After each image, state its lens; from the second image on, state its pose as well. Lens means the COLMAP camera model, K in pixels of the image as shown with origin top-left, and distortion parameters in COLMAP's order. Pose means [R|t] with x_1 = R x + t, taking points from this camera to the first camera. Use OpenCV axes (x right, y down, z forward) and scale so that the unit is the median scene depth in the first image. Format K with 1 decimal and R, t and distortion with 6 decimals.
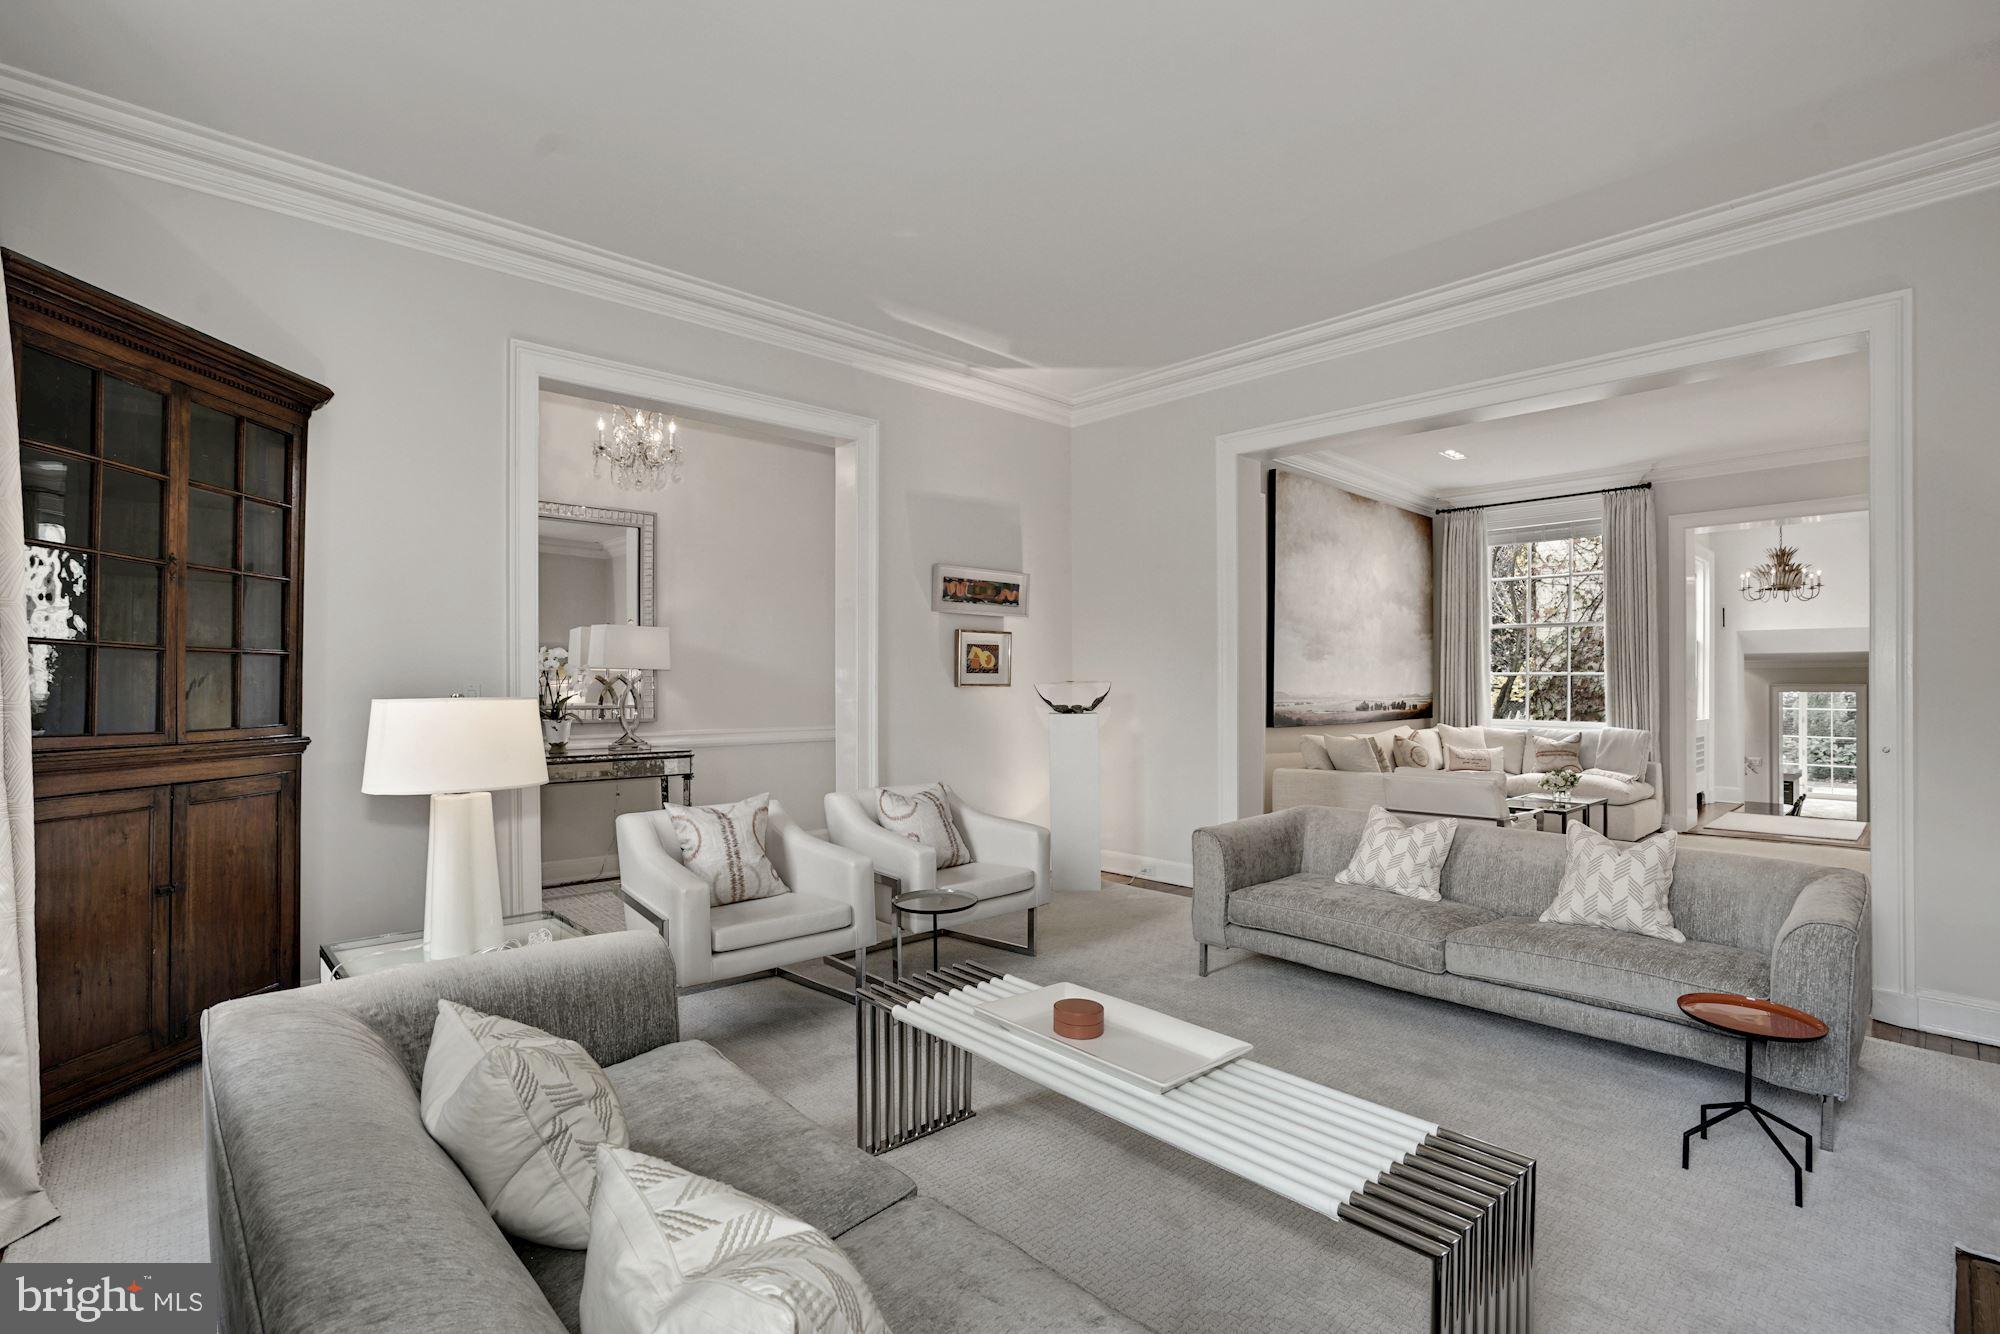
lens RADIAL K [[919.8, 0, 997.7], [0, 919.8, 670.0], [0, 0, 1]] dist [0.000932, -0.000087]
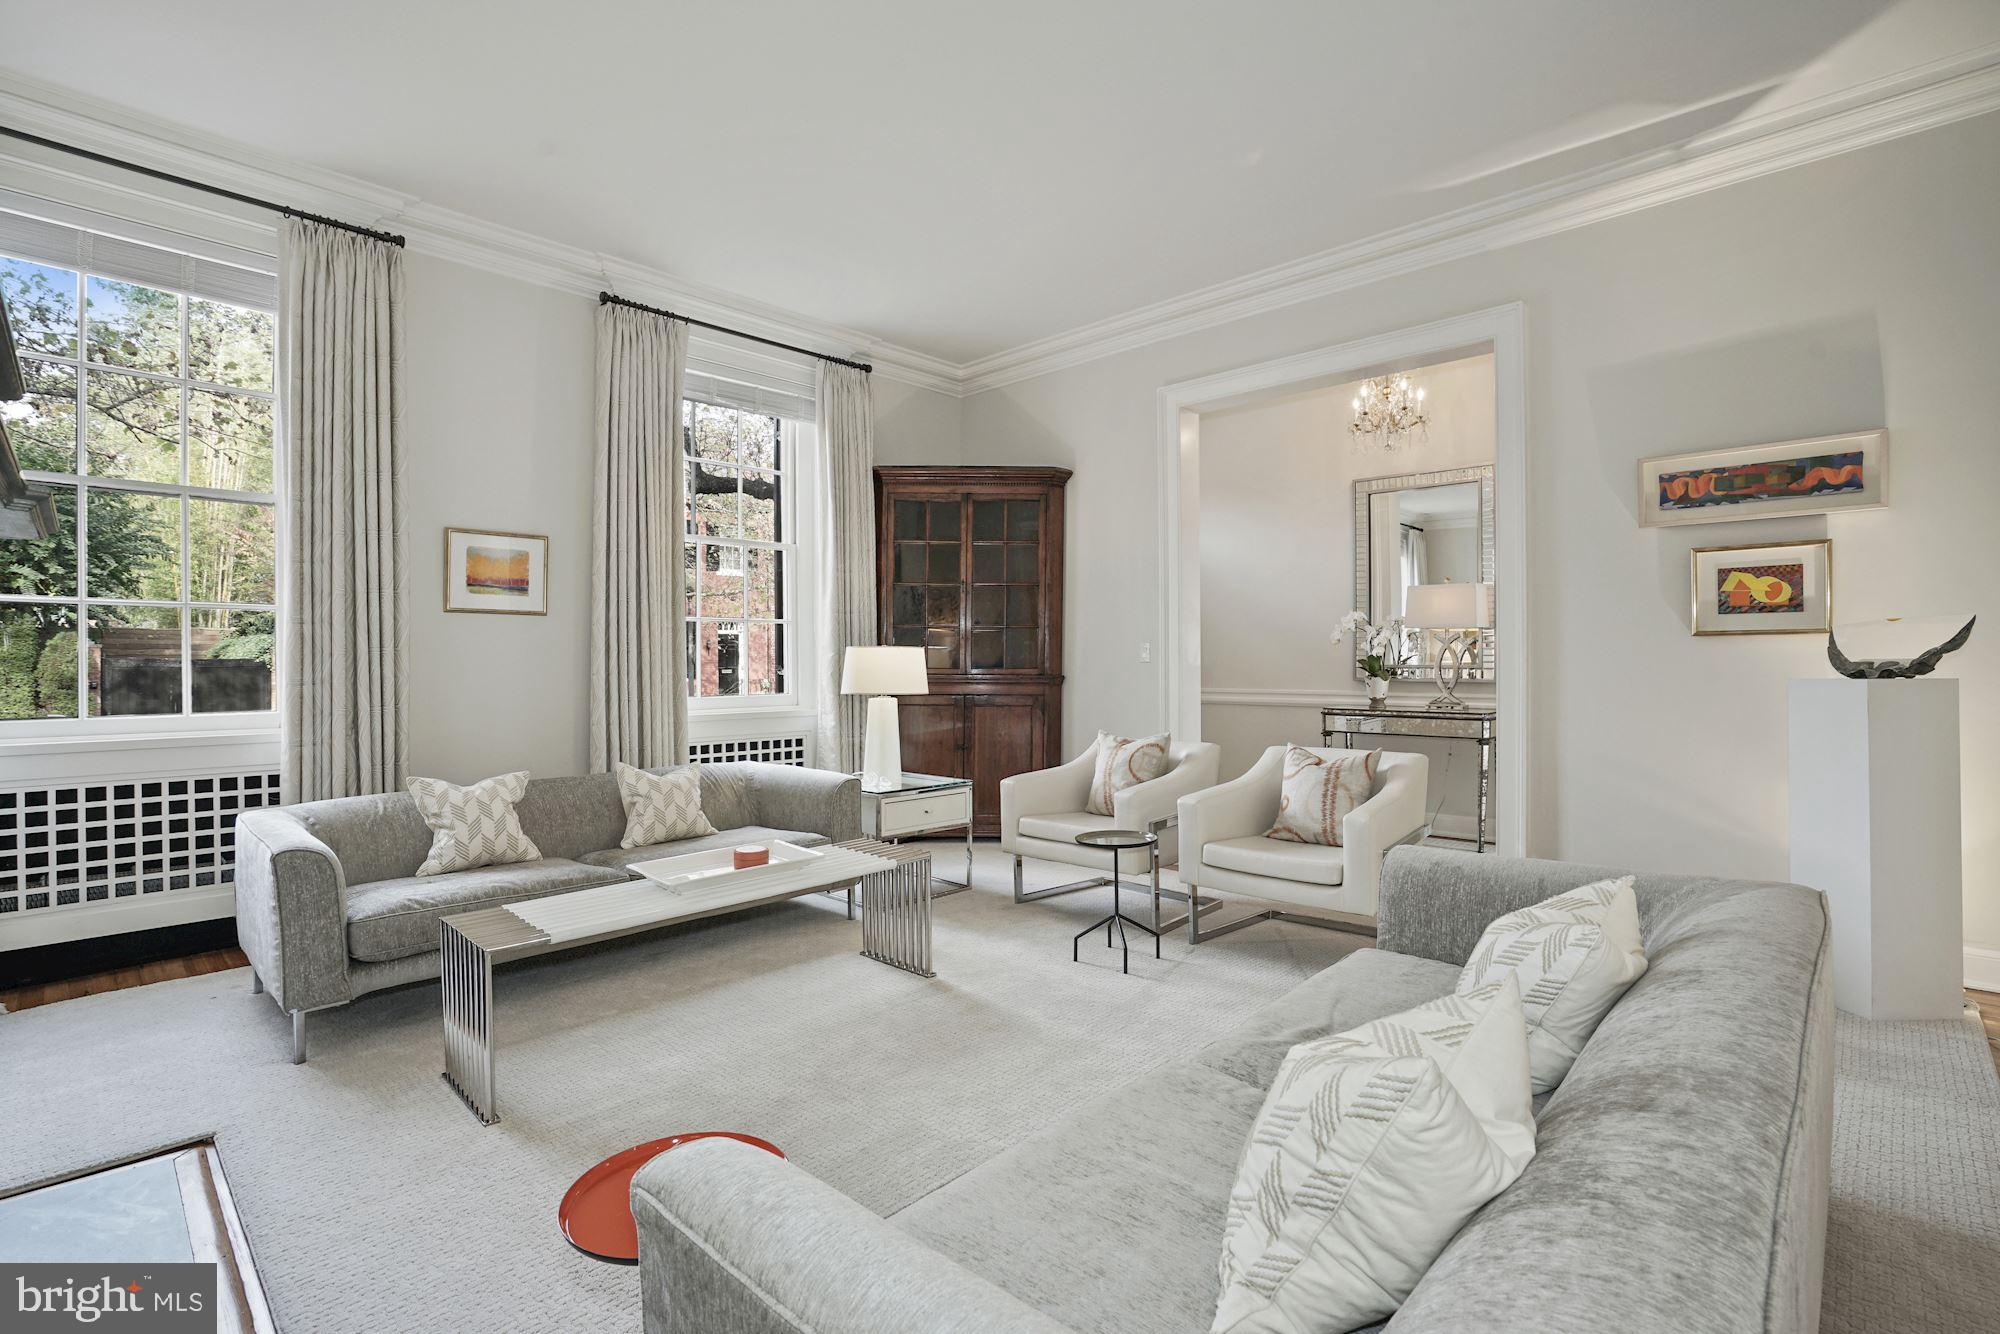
lens RADIAL K [[919.8, 0, 997.2], [0, 919.8, 668.0], [0, 0, 1]] dist [0.000932, -0.000087]
pose [[0.094392, 0.002998, -0.995531, 0.559735], [0.015811, 0.999865, 0.004510, 0.030109], [0.995410, -0.016166, 0.094332, 0.432459]]
